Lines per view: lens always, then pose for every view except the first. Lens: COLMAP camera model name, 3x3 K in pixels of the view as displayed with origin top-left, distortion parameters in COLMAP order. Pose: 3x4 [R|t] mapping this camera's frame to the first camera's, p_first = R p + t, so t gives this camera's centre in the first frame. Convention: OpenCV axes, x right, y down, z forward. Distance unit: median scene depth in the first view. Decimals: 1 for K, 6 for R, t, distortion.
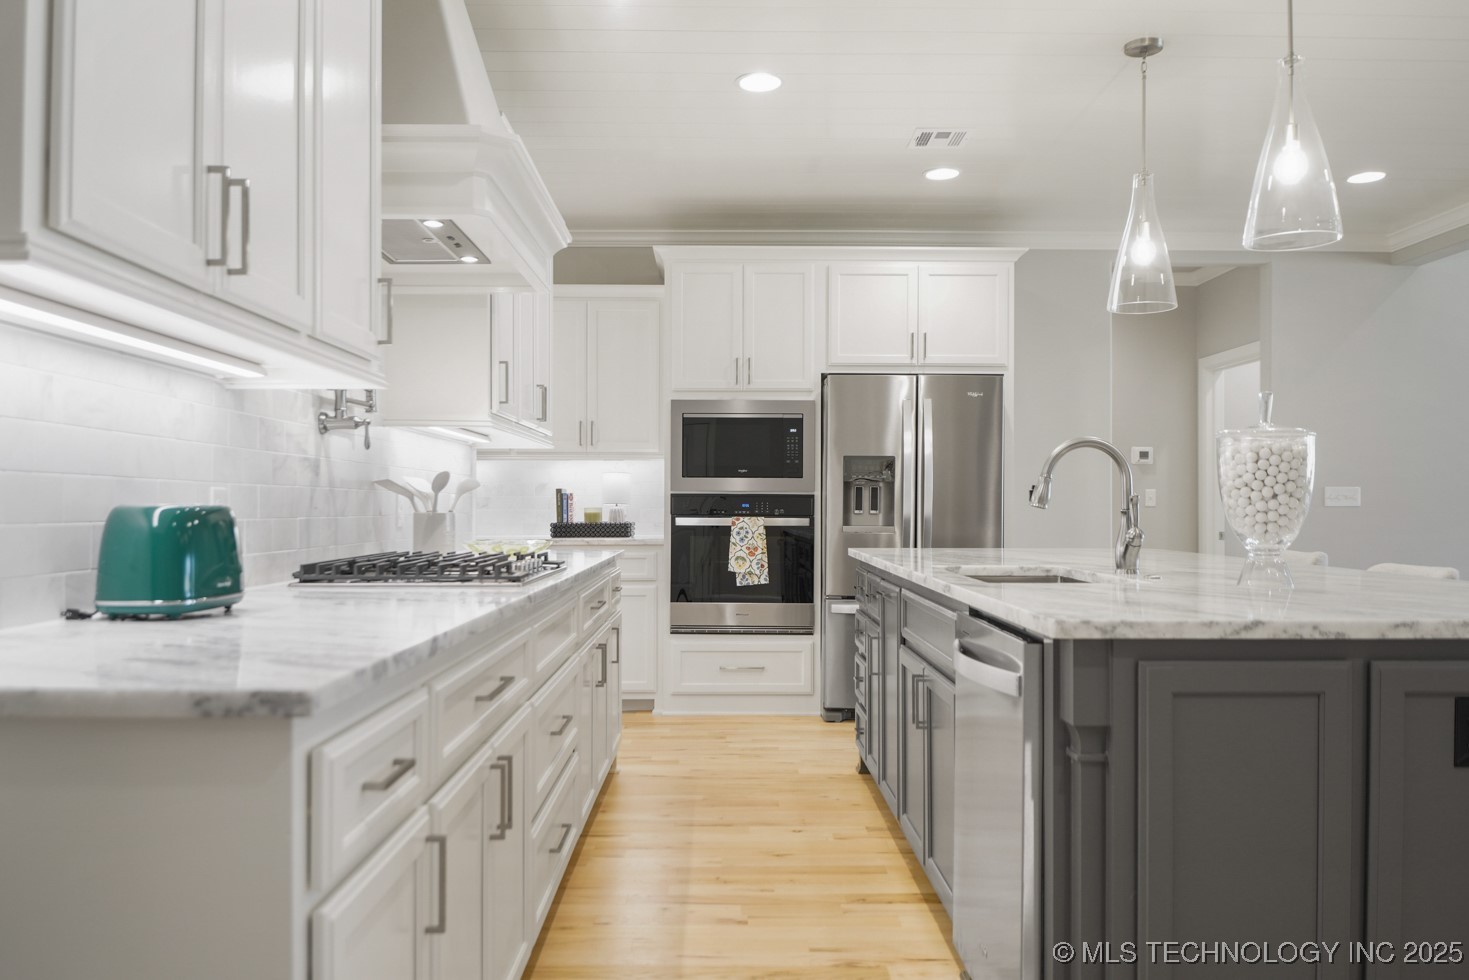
lens RADIAL K [[1121.2, 0, 731.5], [0, 1121.2, 491.8], [0, 0, 1]] dist [0.010500, -0.011063]
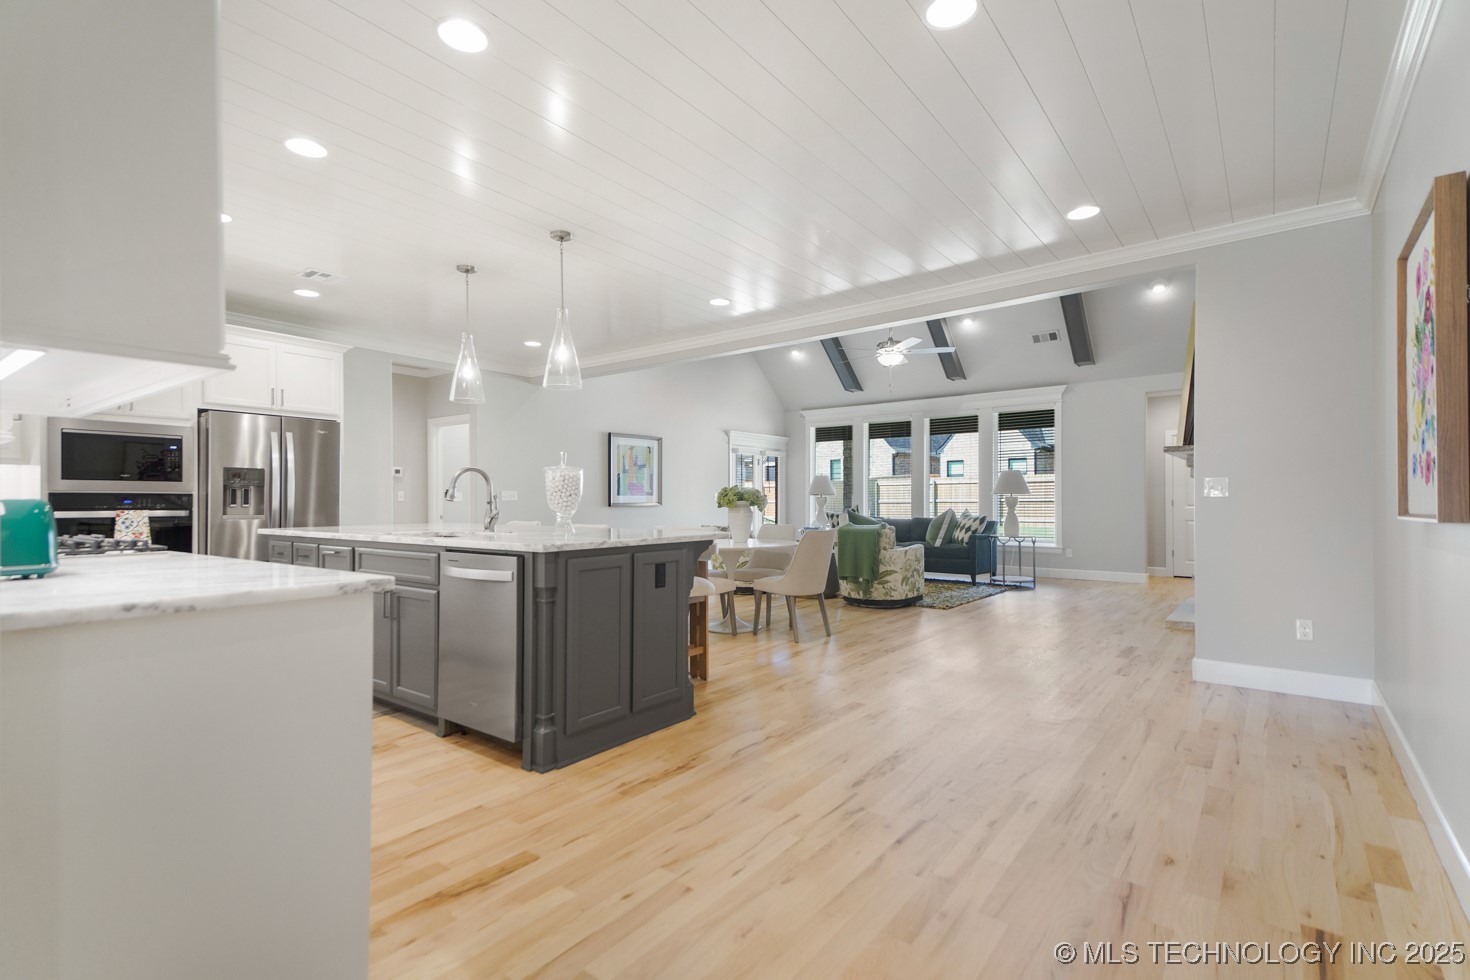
lens RADIAL K [[691.6, 0, 739.6], [0, 691.6, 495.1], [0, 0, 1]] dist [0.044043, -0.012205]
pose [[0.604632, 0.002449, 0.796501, -0.222333], [-0.004623, 0.999989, 0.000435, 0.000581], [-0.796491, -0.003945, 0.604637, -0.090020]]
